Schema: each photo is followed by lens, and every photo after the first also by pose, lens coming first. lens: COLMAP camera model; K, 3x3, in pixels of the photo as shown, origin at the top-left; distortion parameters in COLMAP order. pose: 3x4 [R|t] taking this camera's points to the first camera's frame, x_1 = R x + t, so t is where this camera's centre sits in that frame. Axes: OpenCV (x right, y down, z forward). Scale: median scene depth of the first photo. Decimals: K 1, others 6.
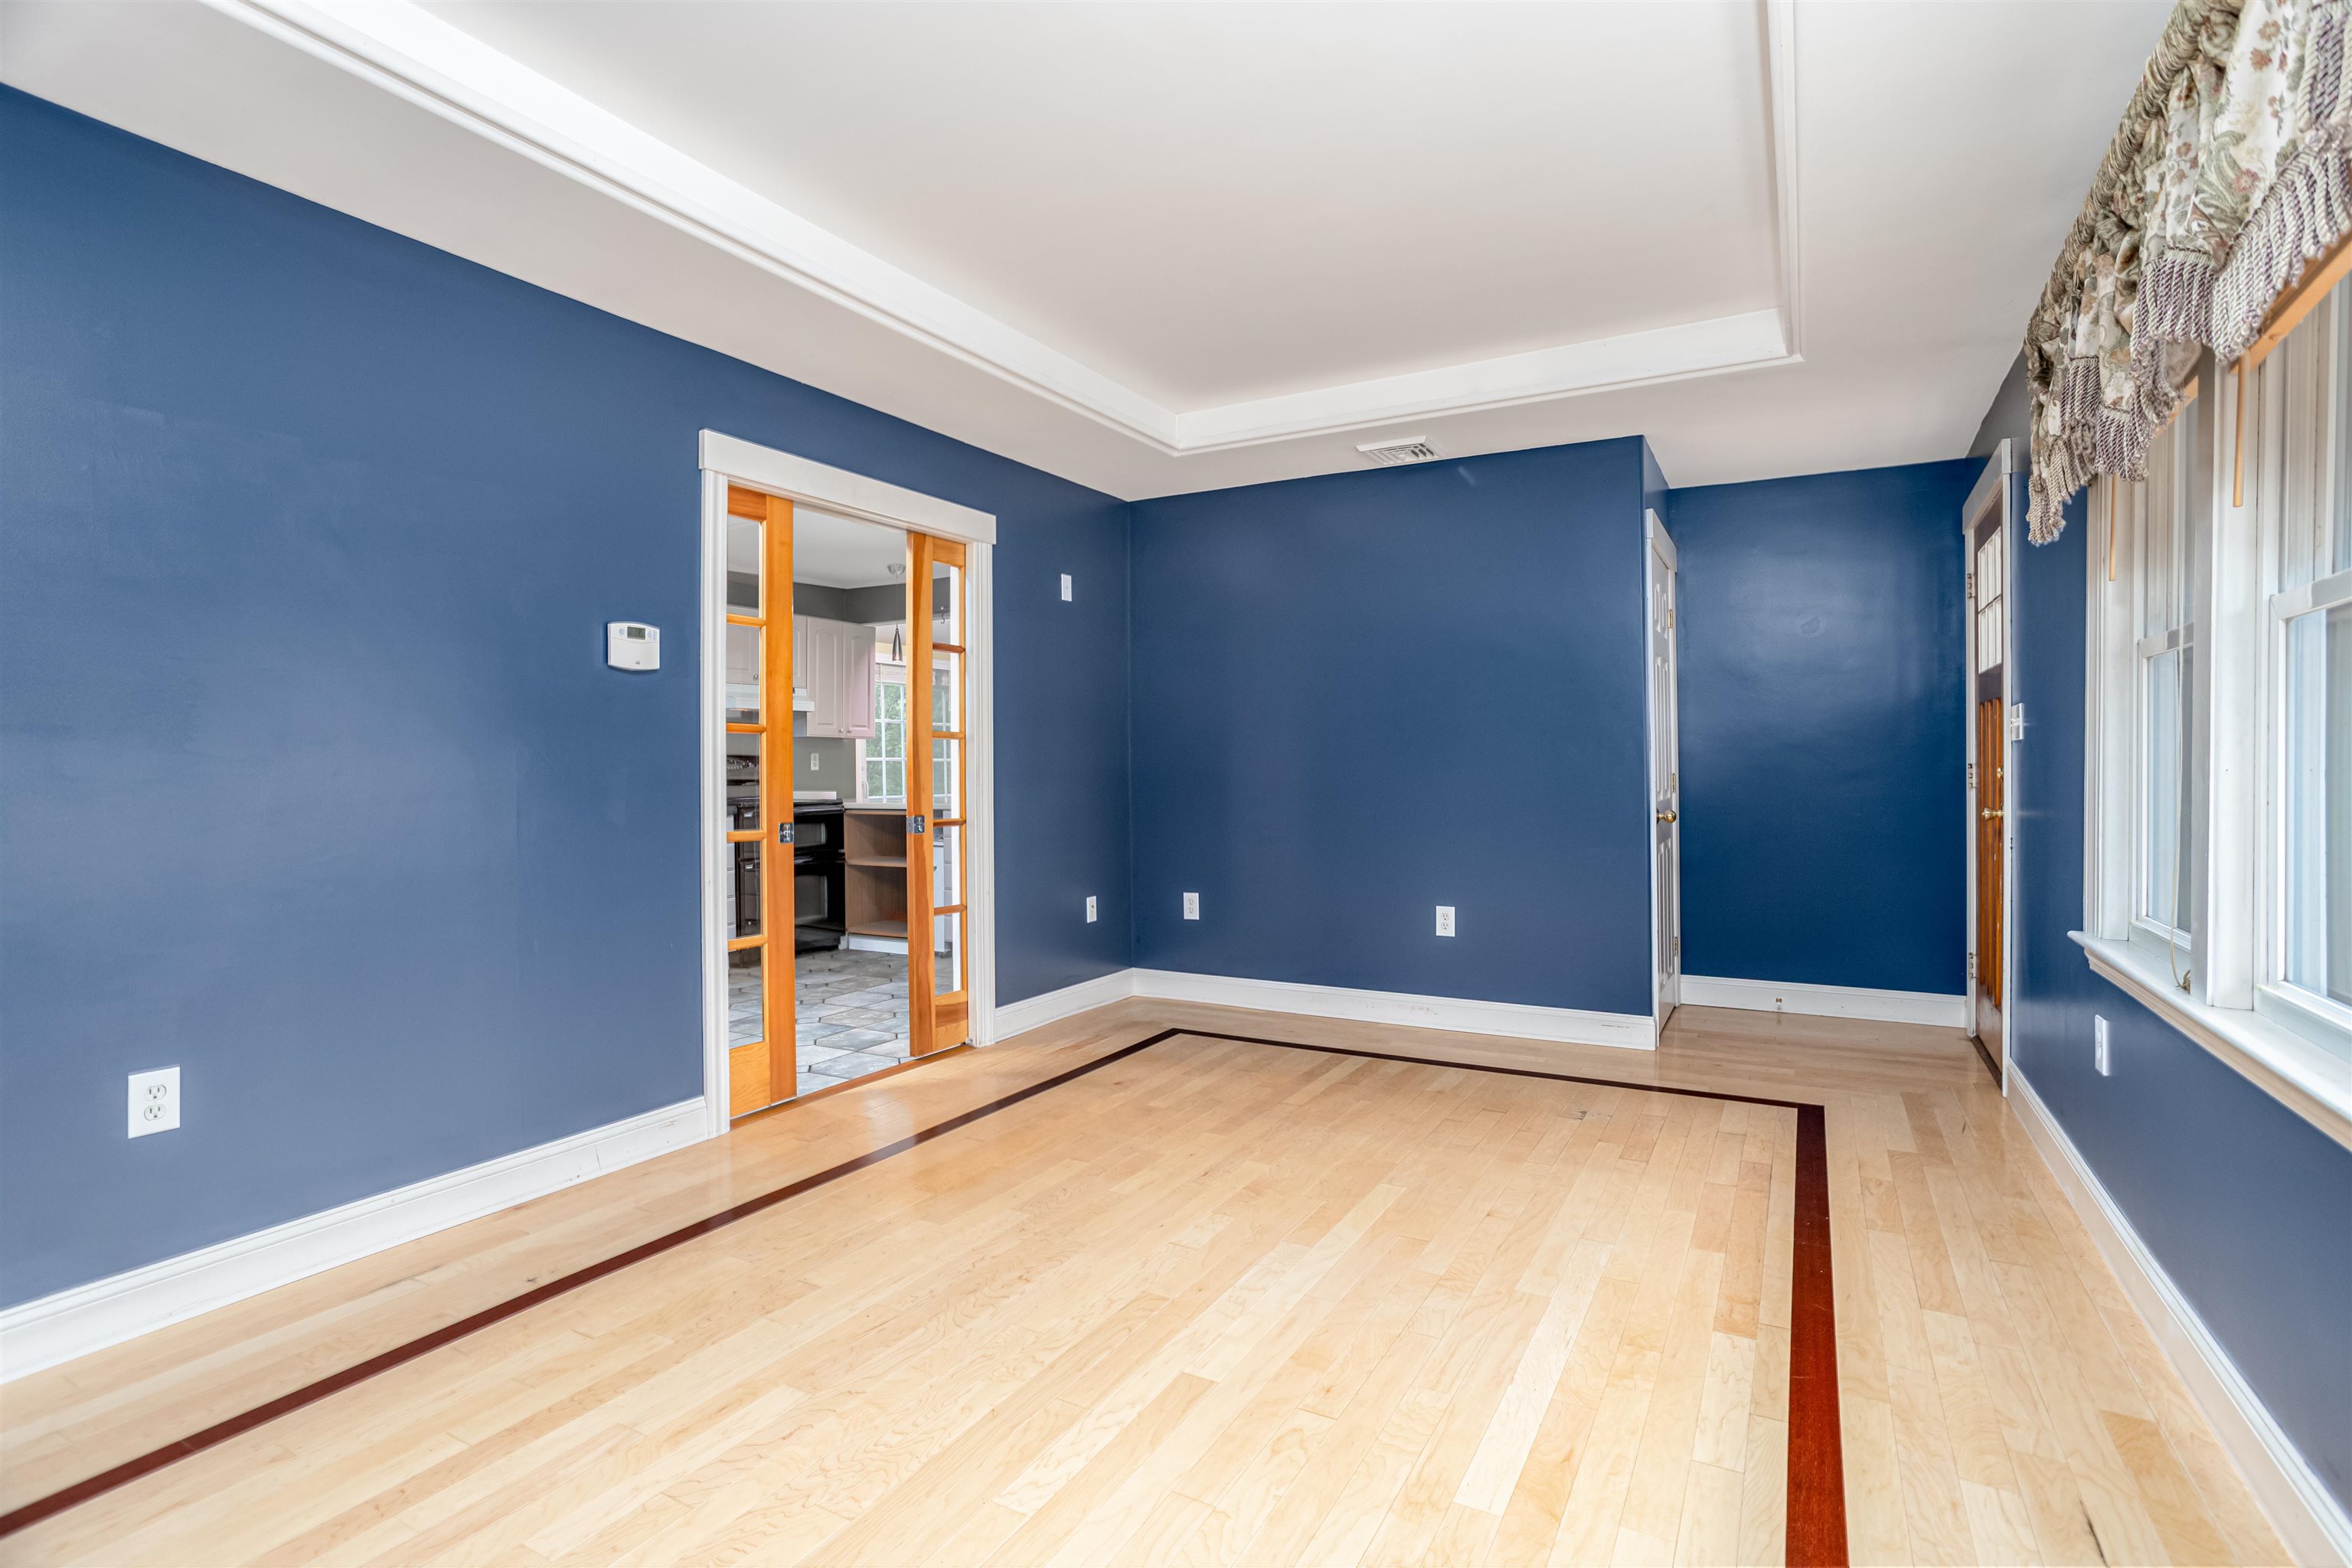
lens RADIAL K [[1120.2, 0, 1173.4], [0, 1120.2, 778.4], [0, 0, 1]] dist [-0.044574, 0.008750]
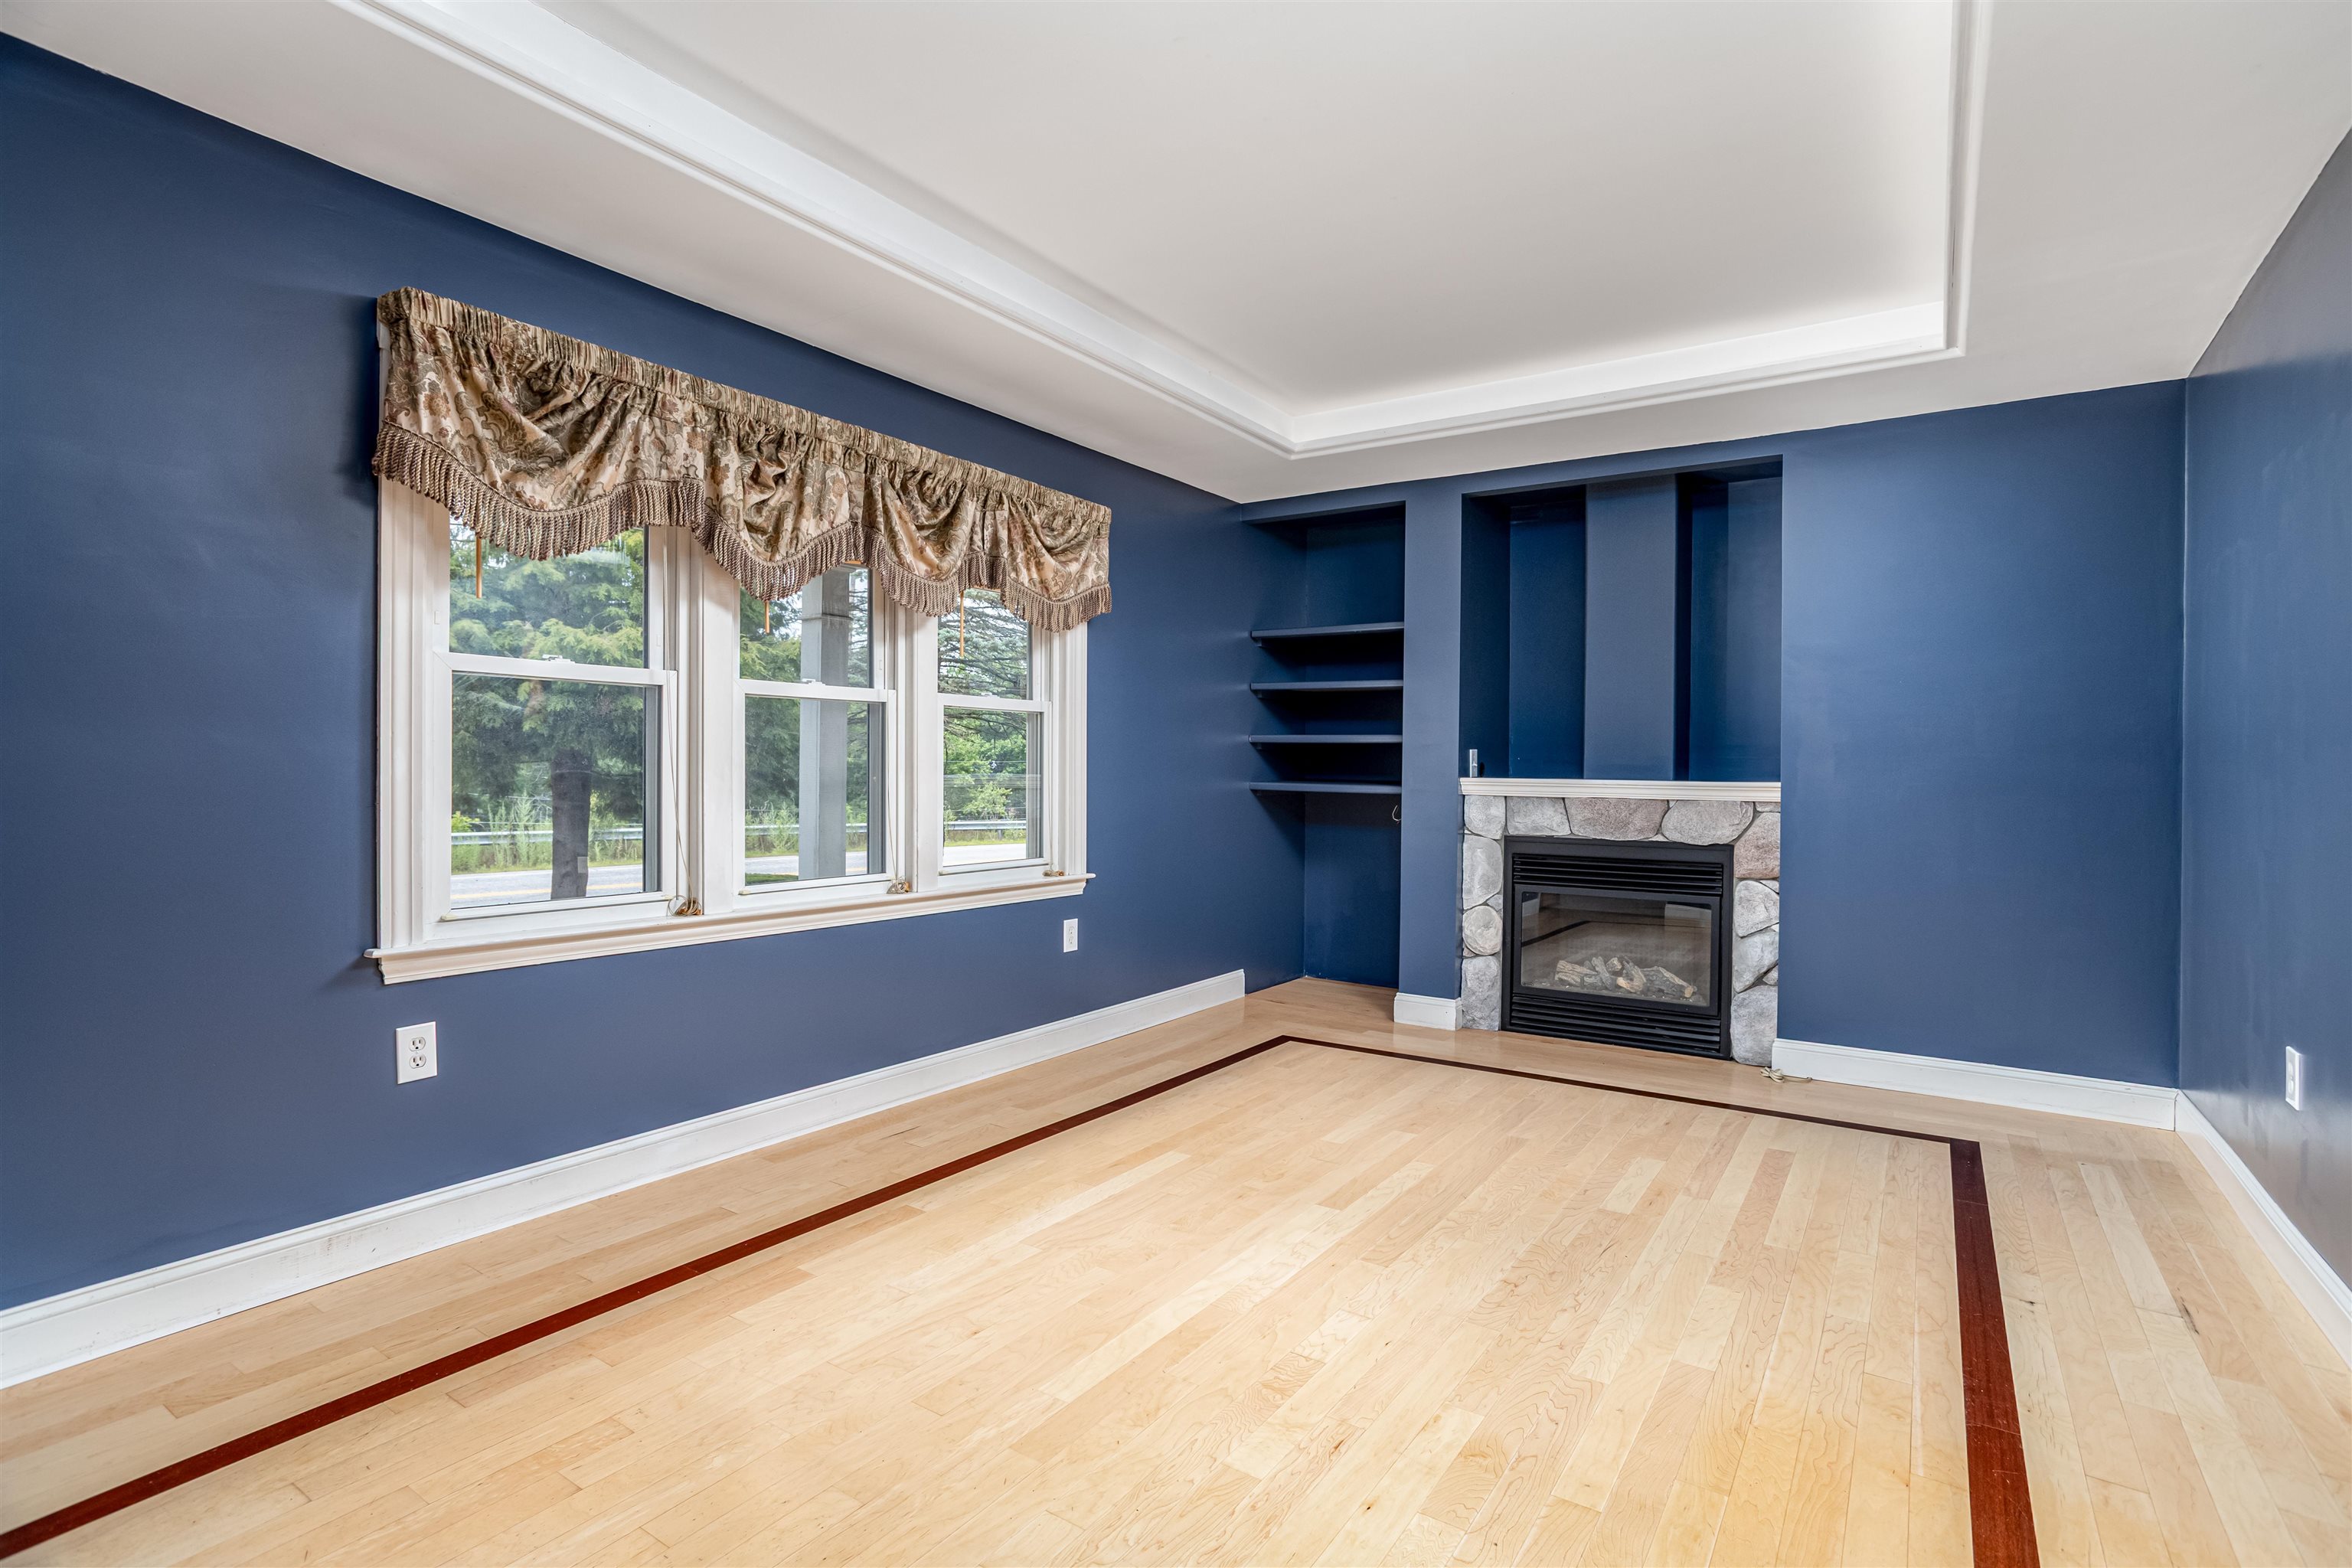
lens RADIAL K [[1120.2, 0, 1178.3], [0, 1120.2, 779.4], [0, 0, 1]] dist [-0.044574, 0.008750]
pose [[-0.996960, 0.001330, 0.077900, 0.070776], [0.002239, 0.999930, 0.011582, -0.012470], [-0.077880, 0.011721, -0.996894, 1.654171]]
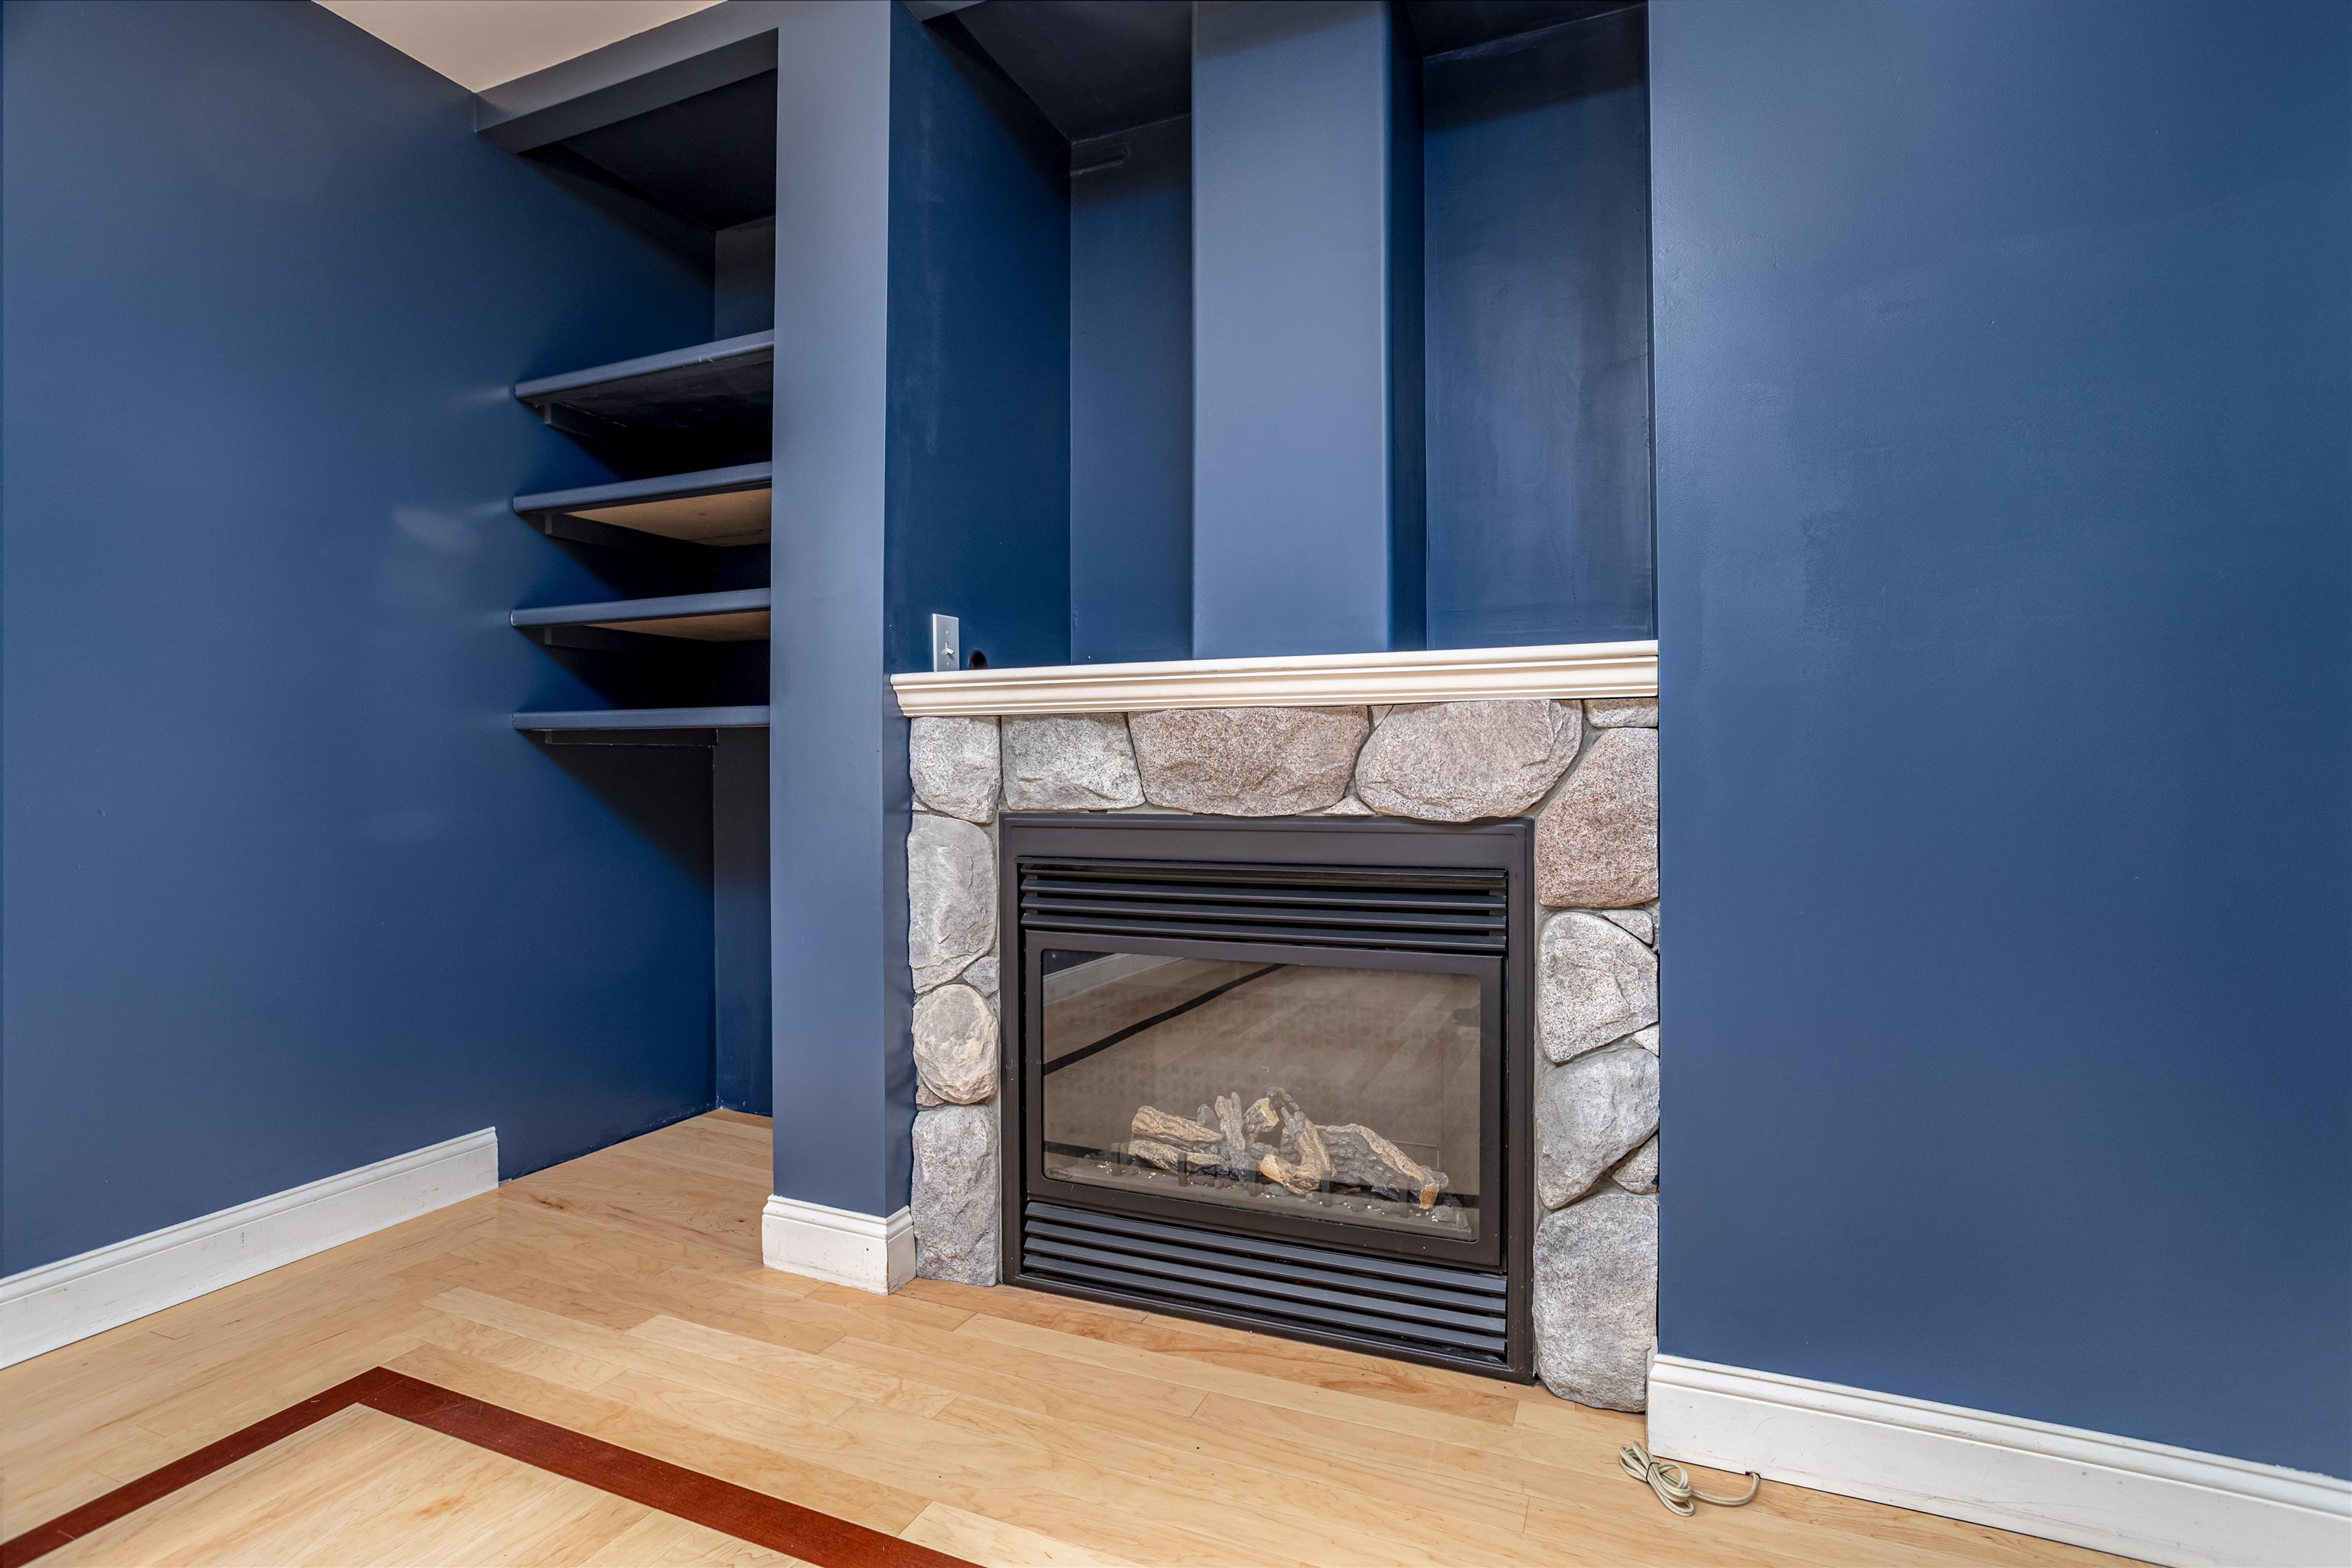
lens RADIAL K [[1120.2, 0, 1166.0], [0, 1120.2, 785.8], [0, 0, 1]] dist [-0.044574, 0.008750]
pose [[-0.993510, 0.015219, -0.112725, -0.306898], [0.014232, 0.999853, 0.009558, 0.069808], [0.112854, 0.007891, -0.993580, 0.656934]]
